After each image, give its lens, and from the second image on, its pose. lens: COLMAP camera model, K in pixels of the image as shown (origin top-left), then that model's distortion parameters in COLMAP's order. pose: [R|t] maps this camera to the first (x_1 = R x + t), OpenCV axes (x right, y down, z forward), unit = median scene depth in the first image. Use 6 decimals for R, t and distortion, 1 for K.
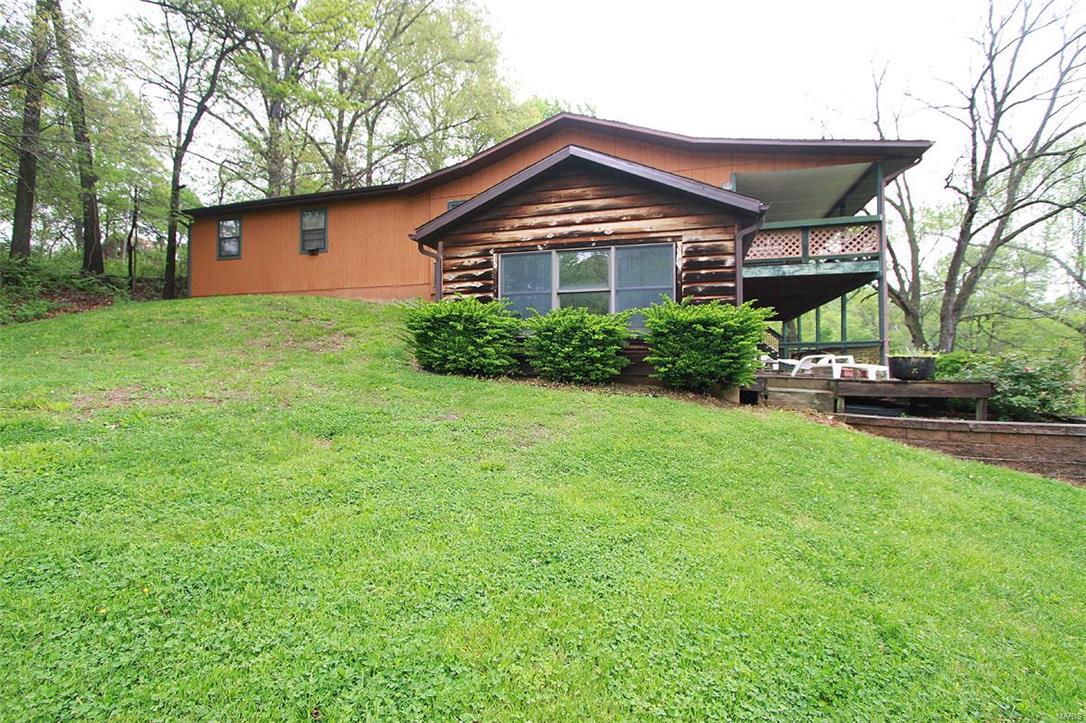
lens RADIAL K [[496.1, 0, 540.9], [0, 496.1, 358.6], [0, 0, 1]] dist [-0.015995, 0.000838]
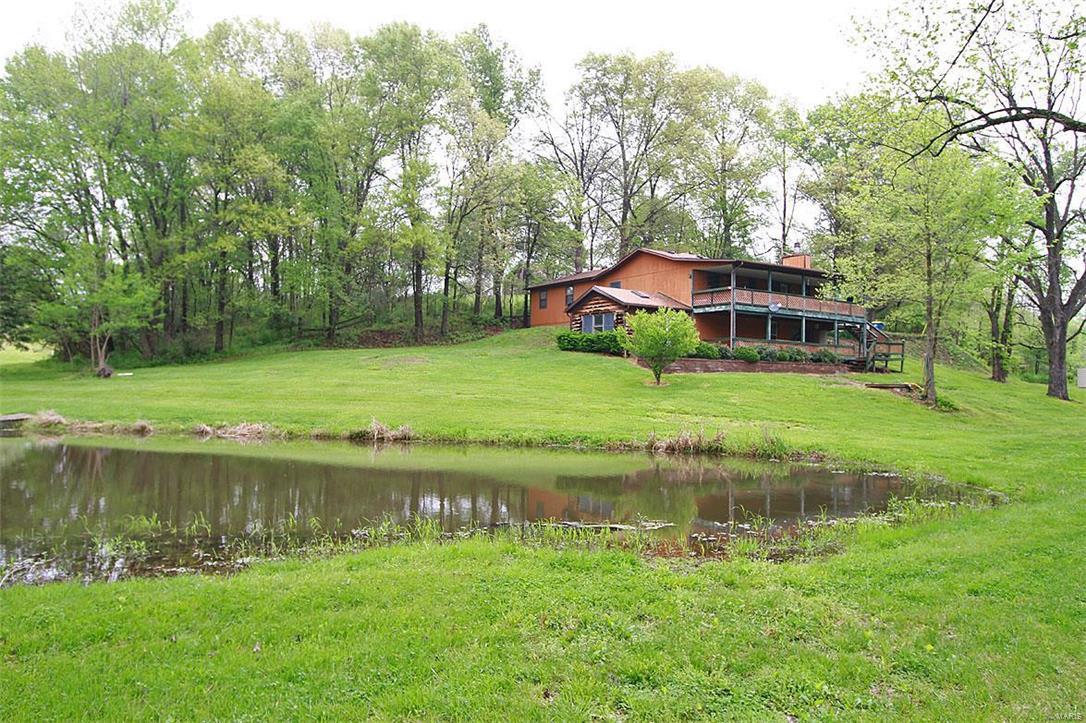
lens RADIAL K [[806.1, 0, 543.0], [0, 806.1, 361.5], [0, 0, 1]] dist [0.000335, 0.000013]
pose [[0.768599, -0.012052, -0.639618, 3.295836], [-0.004922, 0.999682, -0.024752, 0.242425], [0.639712, 0.022173, 0.768295, -3.477100]]
